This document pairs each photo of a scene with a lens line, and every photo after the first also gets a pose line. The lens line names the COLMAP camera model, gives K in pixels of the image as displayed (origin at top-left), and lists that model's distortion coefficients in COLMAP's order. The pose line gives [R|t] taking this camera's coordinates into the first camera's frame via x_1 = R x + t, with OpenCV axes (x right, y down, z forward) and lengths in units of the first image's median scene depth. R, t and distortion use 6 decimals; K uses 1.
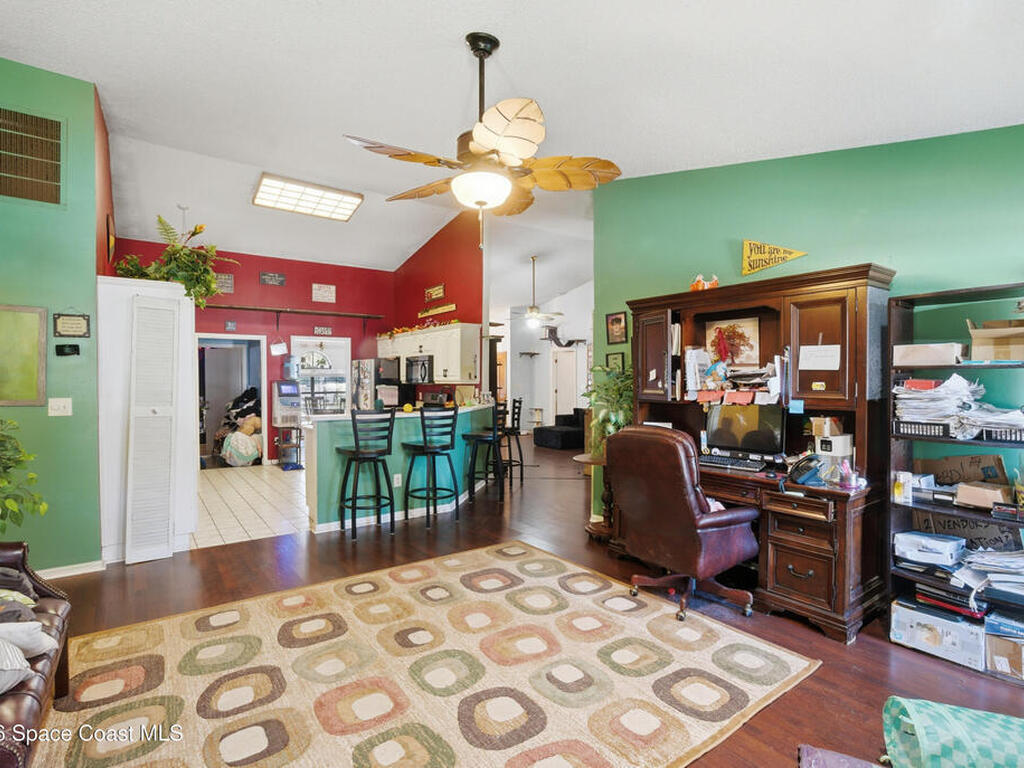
lens RADIAL K [[510.1, 0, 486.4], [0, 510.1, 385.9], [0, 0, 1]] dist [-0.037804, 0.005292]
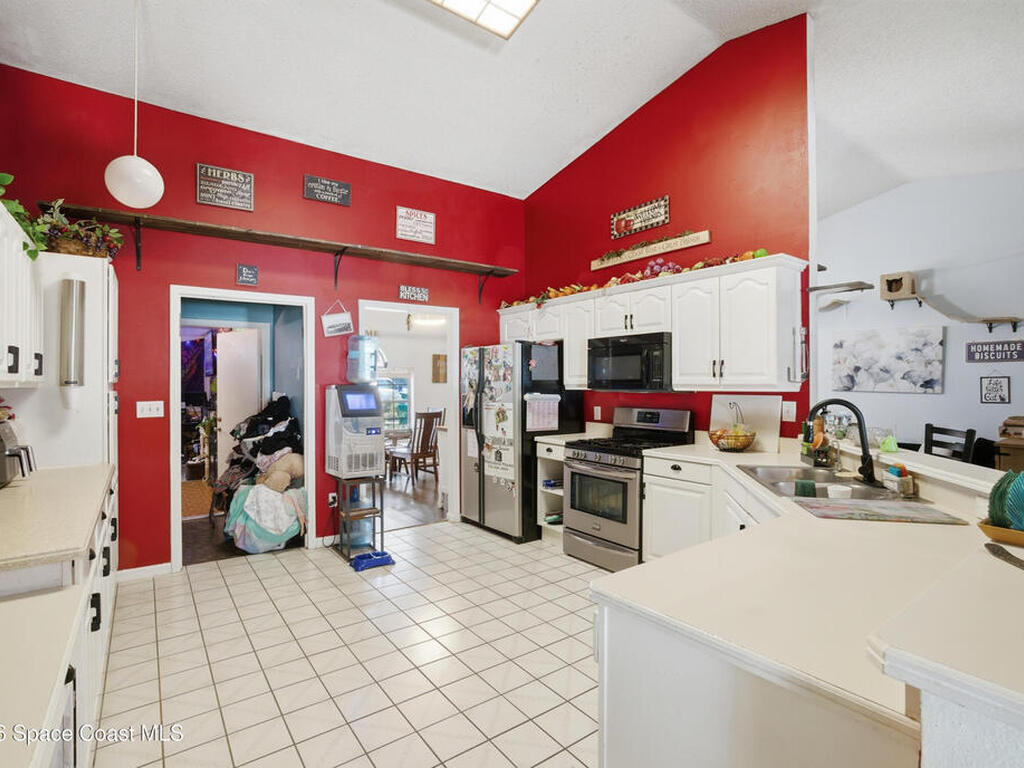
lens RADIAL K [[510.1, 0, 488.7], [0, 510.1, 378.5], [0, 0, 1]] dist [-0.037804, 0.005292]
pose [[0.999987, 0.001807, 0.004765, -0.248933], [-0.001715, 0.999814, -0.019200, -0.006143], [-0.004799, 0.019192, 0.999804, 0.461957]]
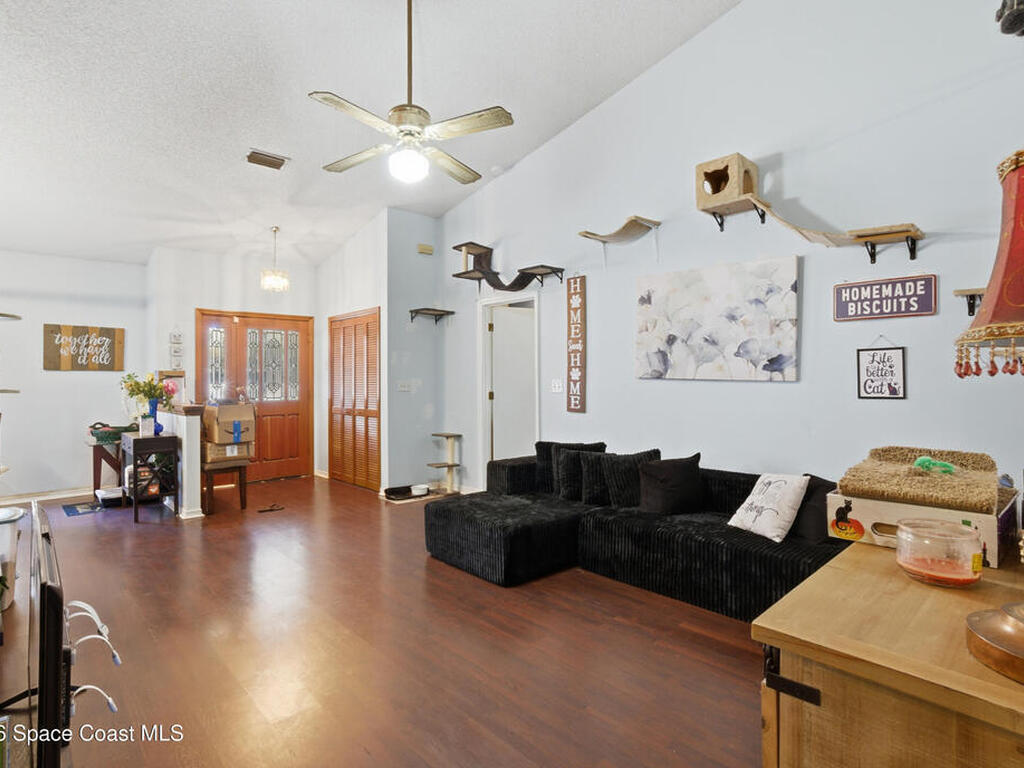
lens RADIAL K [[558.2, 0, 516.1], [0, 558.2, 373.6], [0, 0, 1]] dist [-0.034728, 0.000051]
pose [[0.985067, -0.002558, 0.172151, 0.112796], [0.005870, 0.999807, -0.018731, 0.001248], [-0.172070, 0.019462, 0.984892, 0.782676]]
